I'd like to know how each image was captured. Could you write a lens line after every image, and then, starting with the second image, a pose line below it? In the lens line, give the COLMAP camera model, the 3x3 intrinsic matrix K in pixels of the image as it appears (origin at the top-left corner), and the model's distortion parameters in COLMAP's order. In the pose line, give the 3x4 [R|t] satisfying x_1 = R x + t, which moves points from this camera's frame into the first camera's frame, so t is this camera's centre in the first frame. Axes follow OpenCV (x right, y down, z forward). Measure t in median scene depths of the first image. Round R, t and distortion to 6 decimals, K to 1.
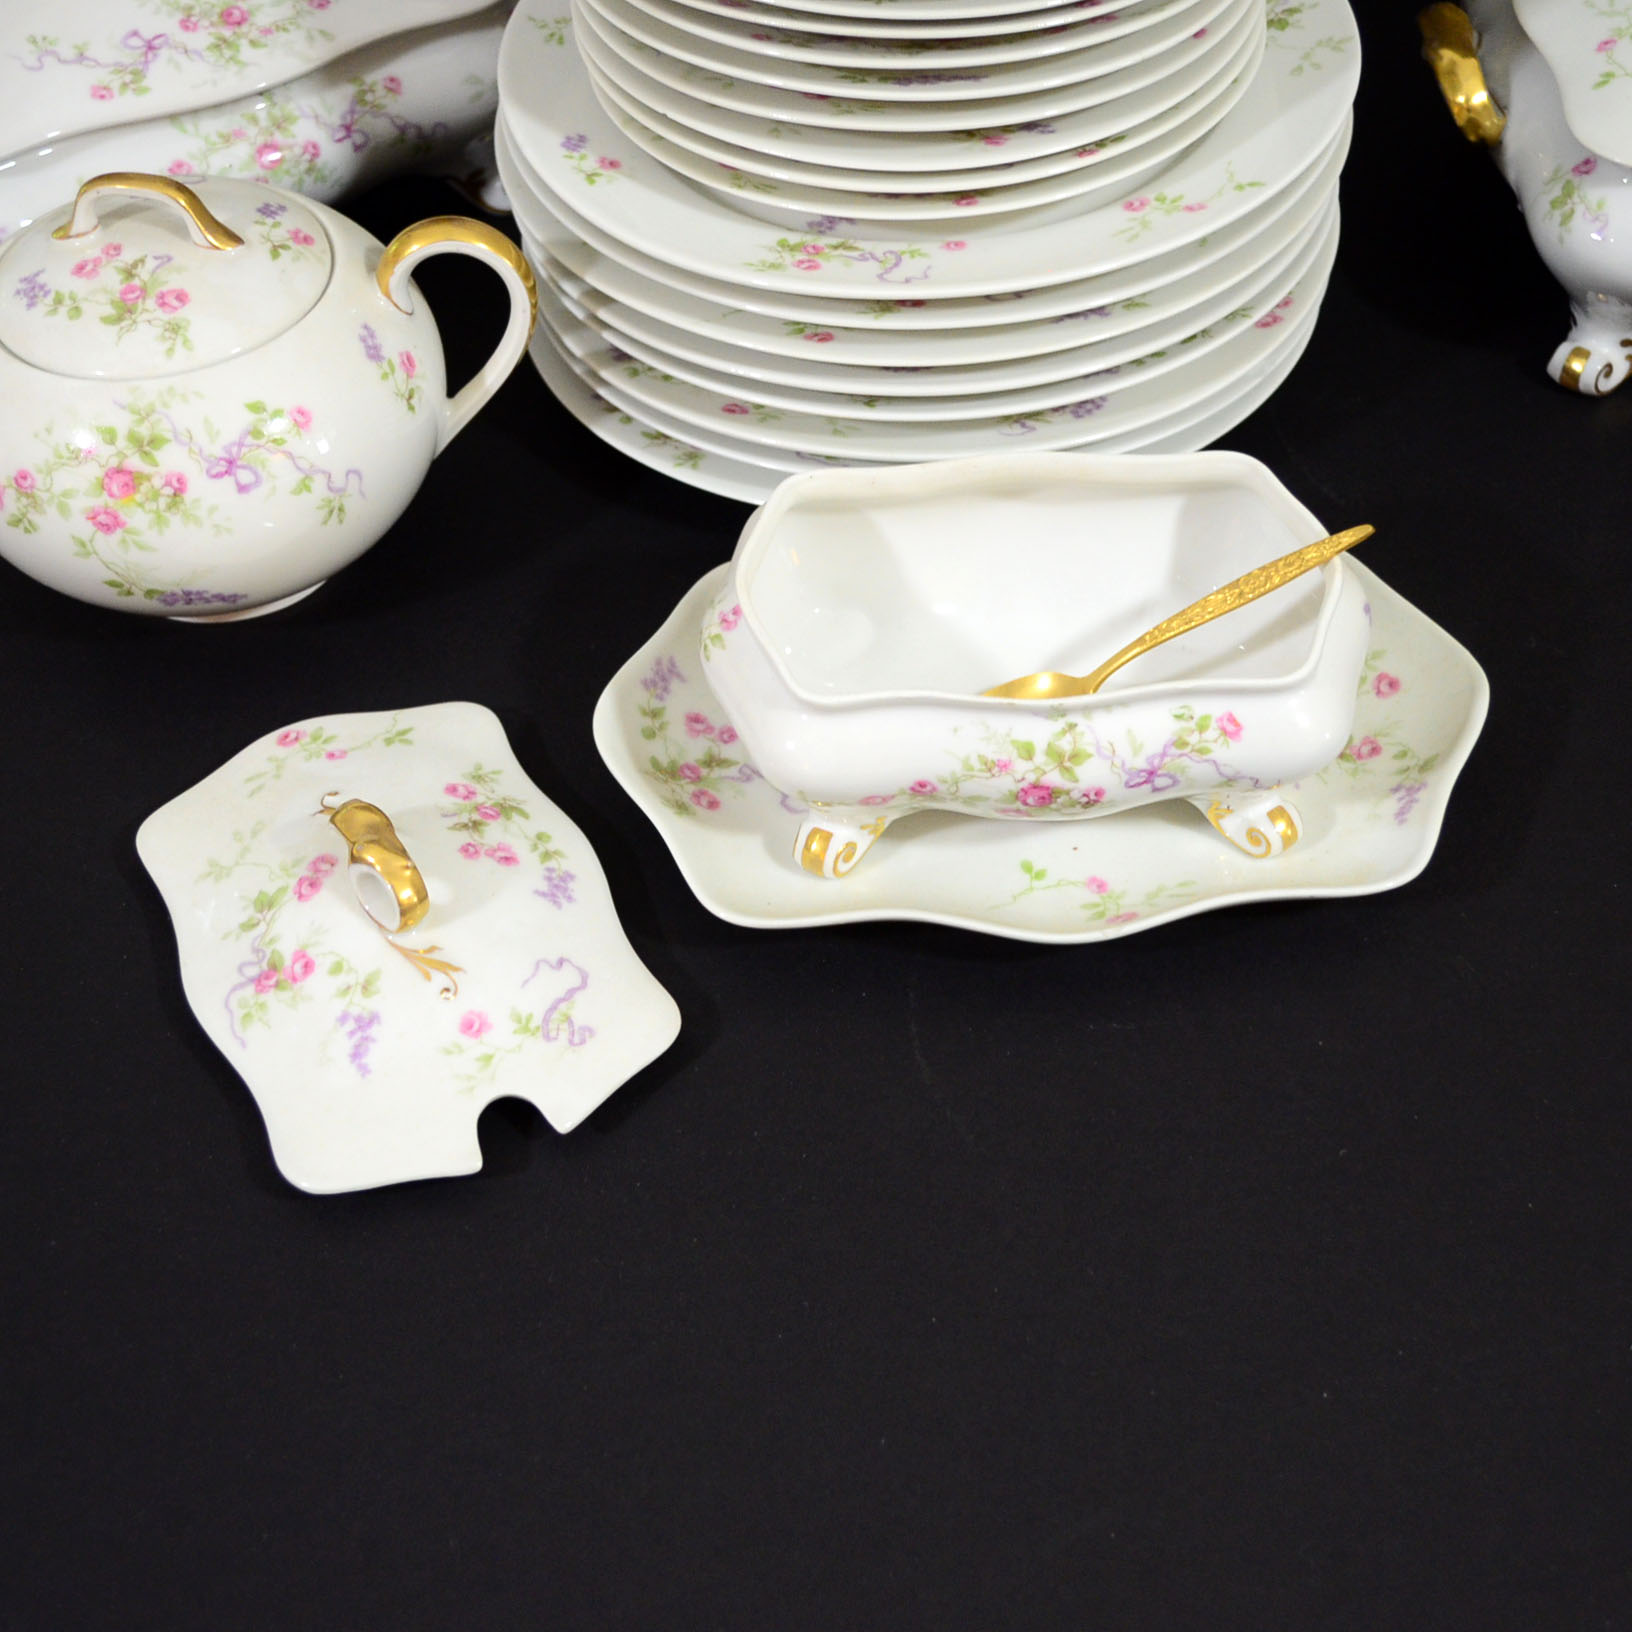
lens RADIAL K [[2316.1, 0, 816.0], [0, 2316.1, 816.0], [0, 0, 1]] dist [-0.007722, -0.009342]
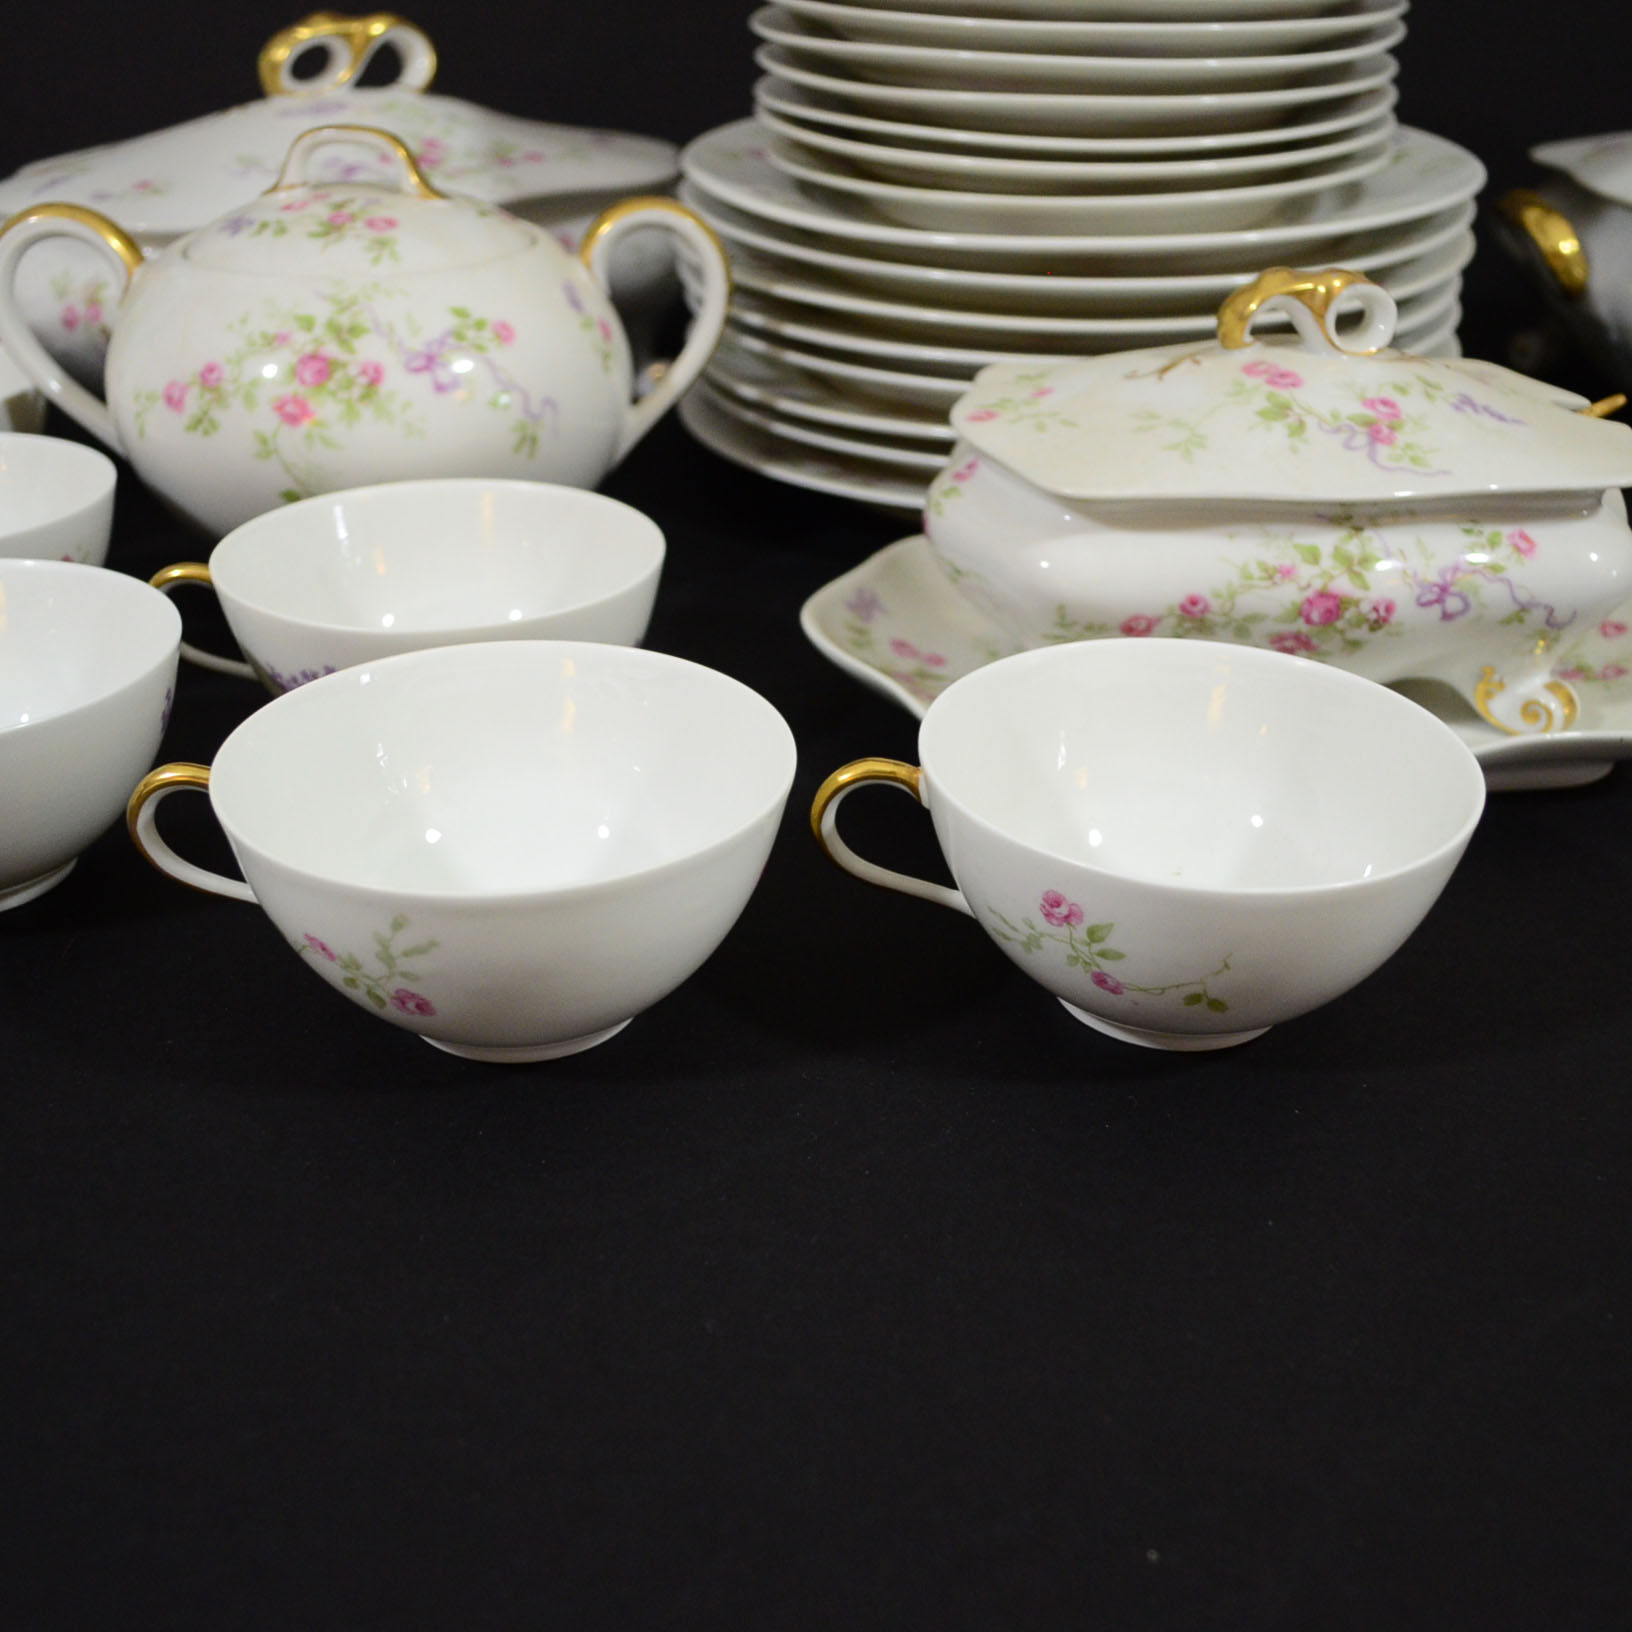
lens RADIAL K [[1865.1, 0, 831.7], [0, 1865.1, 815.9], [0, 0, 1]] dist [-0.007372, -0.006093]
pose [[0.998774, 0.016743, 0.046580, -0.117297], [-0.000752, 0.946081, -0.323929, 0.276651], [-0.049492, 0.323497, 0.944934, 0.314732]]
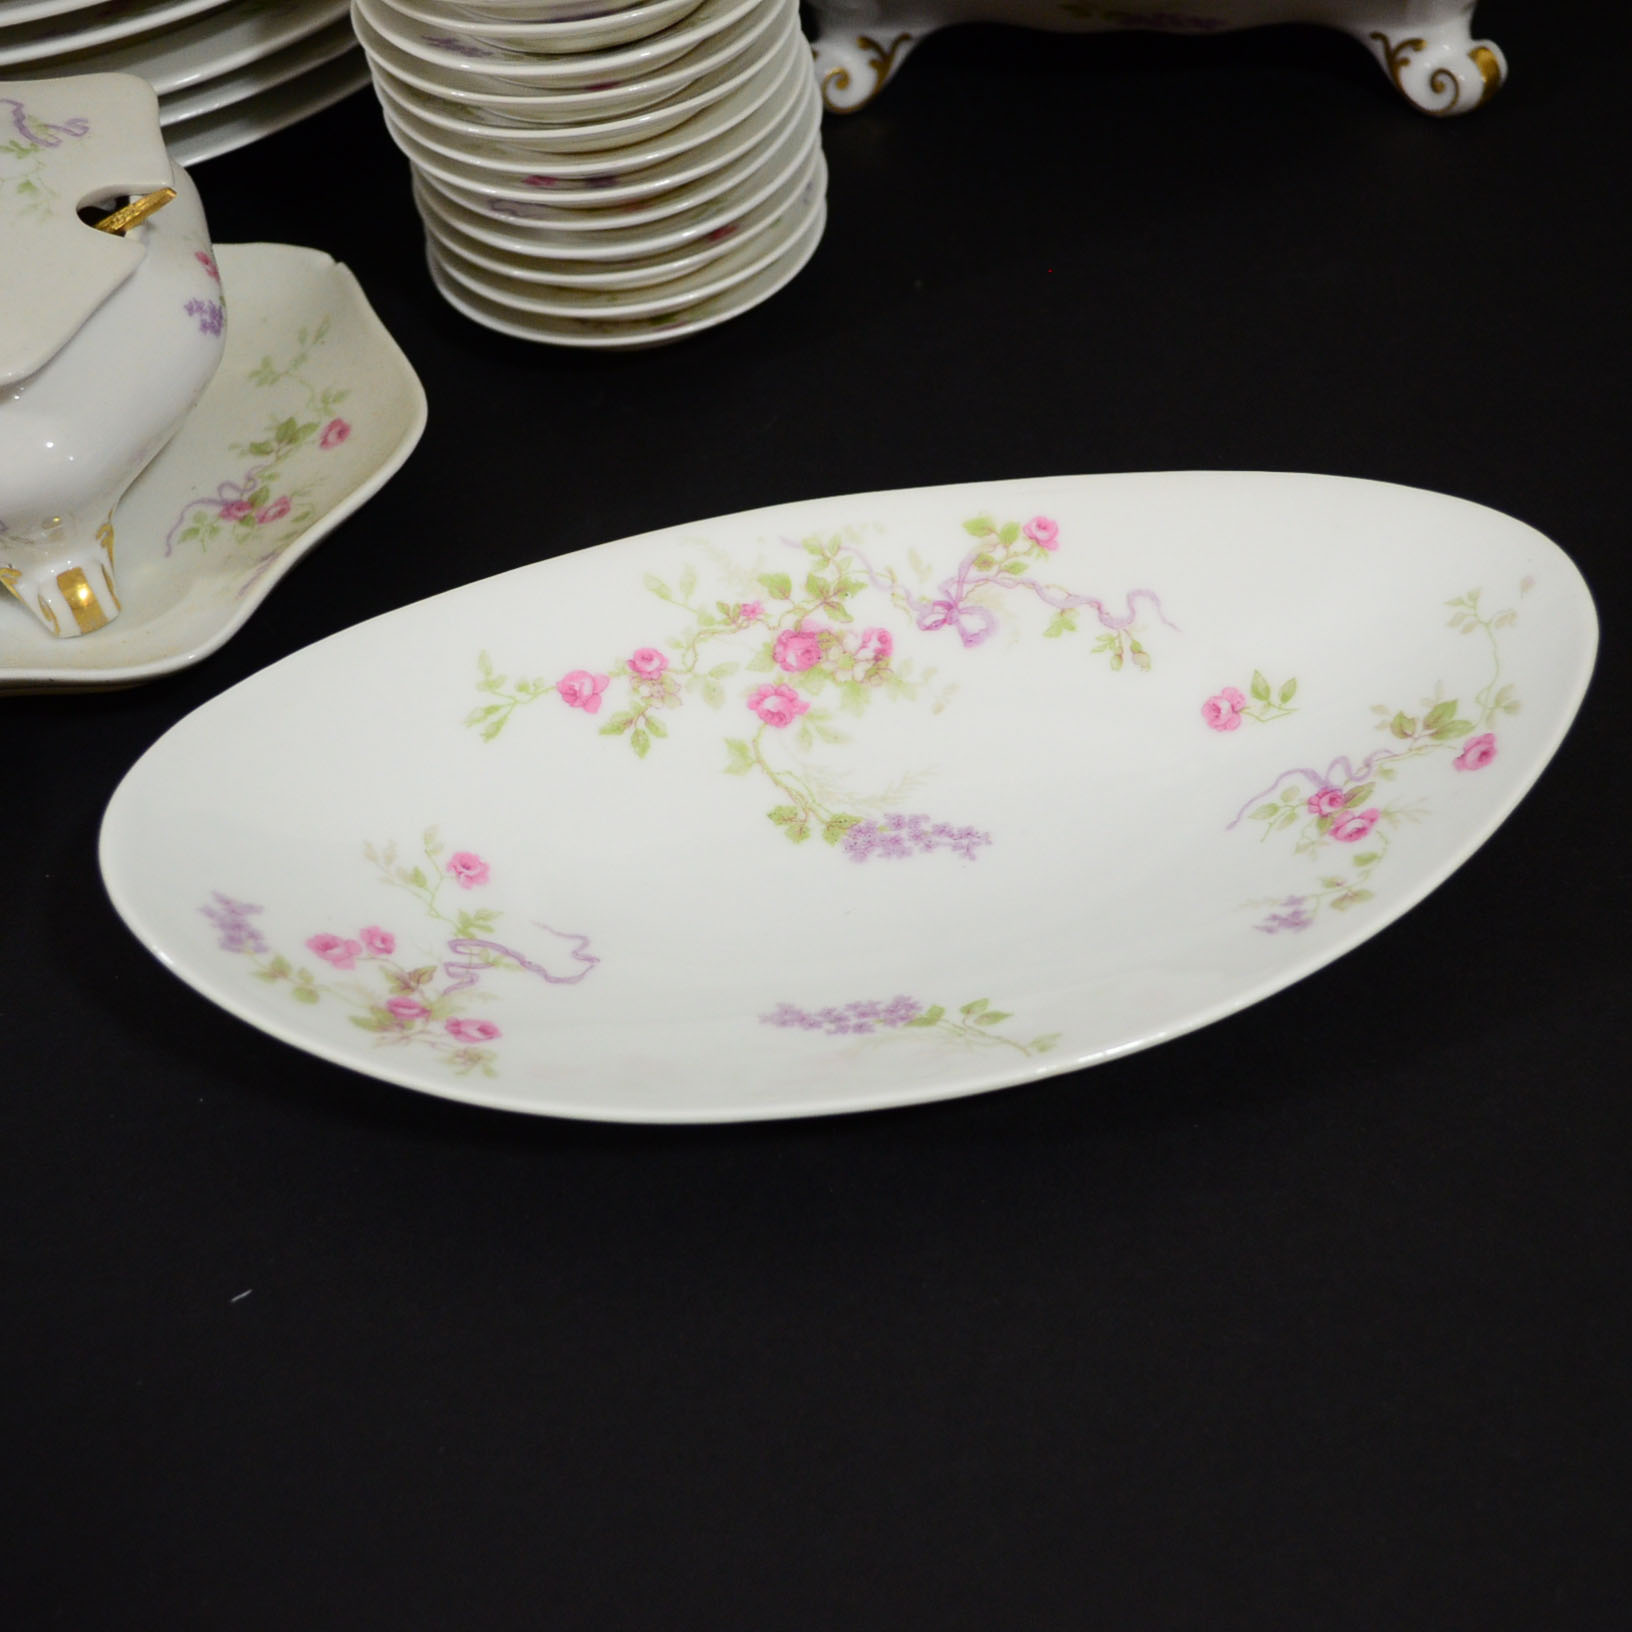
lens RADIAL K [[2412.8, 0, 822.9], [0, 2412.8, 836.0], [0, 0, 1]] dist [-0.012192, -0.011486]
pose [[0.995950, 0.045217, -0.077708, 0.486172], [-0.044176, 0.998910, 0.015071, 0.058072], [0.078305, -0.011577, 0.996862, 0.226421]]
